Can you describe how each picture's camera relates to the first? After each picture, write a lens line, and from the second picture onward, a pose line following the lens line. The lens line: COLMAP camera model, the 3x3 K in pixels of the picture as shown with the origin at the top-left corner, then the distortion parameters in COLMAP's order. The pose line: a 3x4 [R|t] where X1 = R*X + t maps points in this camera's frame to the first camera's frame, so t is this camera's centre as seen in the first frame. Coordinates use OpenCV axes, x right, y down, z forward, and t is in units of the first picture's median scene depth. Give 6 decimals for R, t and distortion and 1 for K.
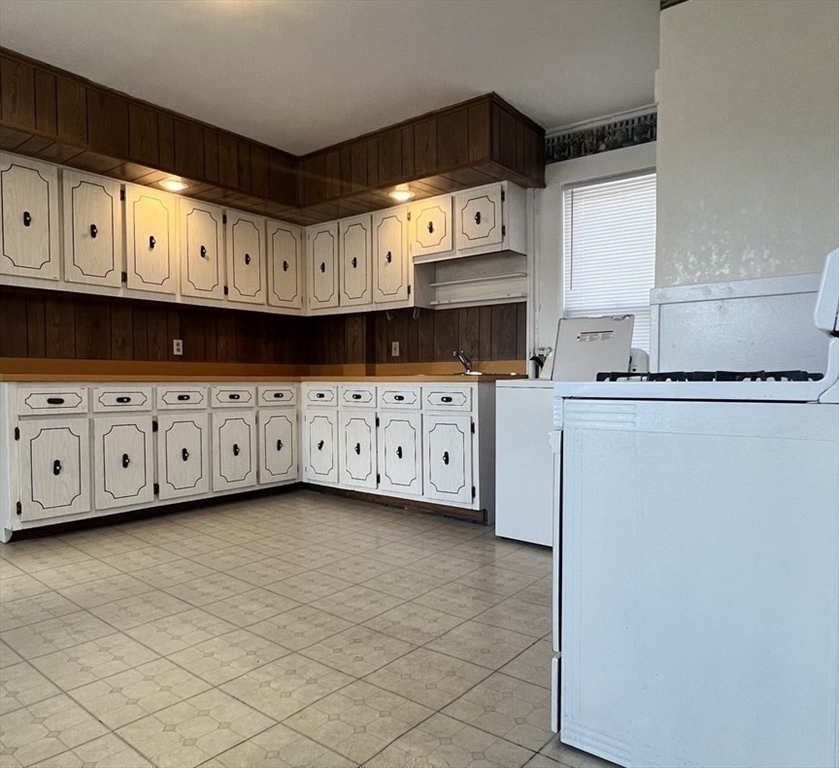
lens RADIAL K [[614.0, 0, 418.7], [0, 614.0, 398.0], [0, 0, 1]] dist [-0.003457, 0.003887]
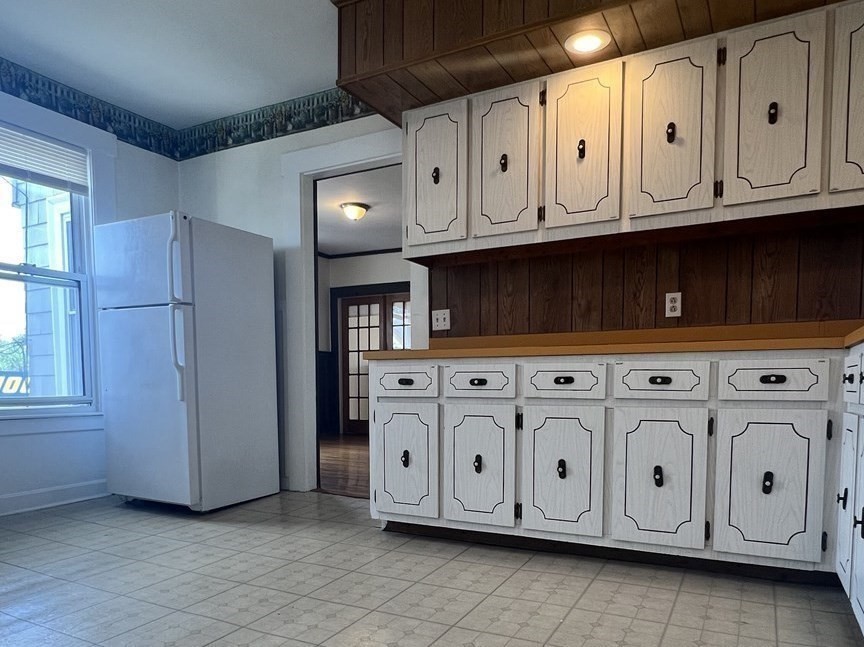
lens RADIAL K [[630.1, 0, 417.4], [0, 630.1, 429.0], [0, 0, 1]] dist [0.003370, 0.000420]
pose [[0.165728, 0.065256, -0.984010, 0.231124], [-0.029201, 0.997695, 0.061245, 0.013717], [0.985739, 0.018584, 0.167252, 0.708269]]
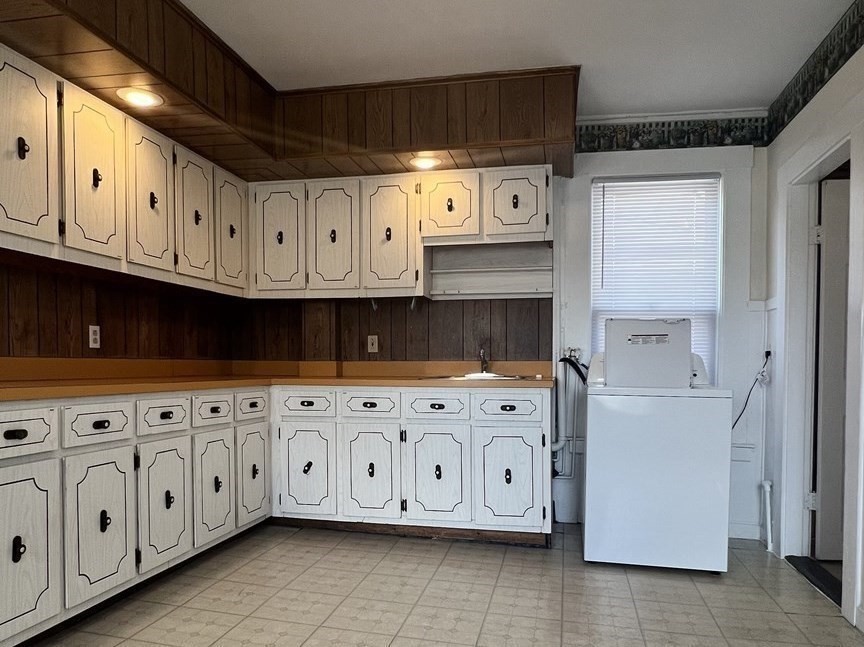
lens RADIAL K [[630.1, 0, 434.0], [0, 630.1, 375.3], [0, 0, 1]] dist [0.003370, 0.000420]
pose [[0.893200, -0.004432, 0.449638, -0.413058], [0.009884, 0.999903, -0.009777, -0.033251], [-0.449552, 0.013176, 0.893157, 0.237154]]
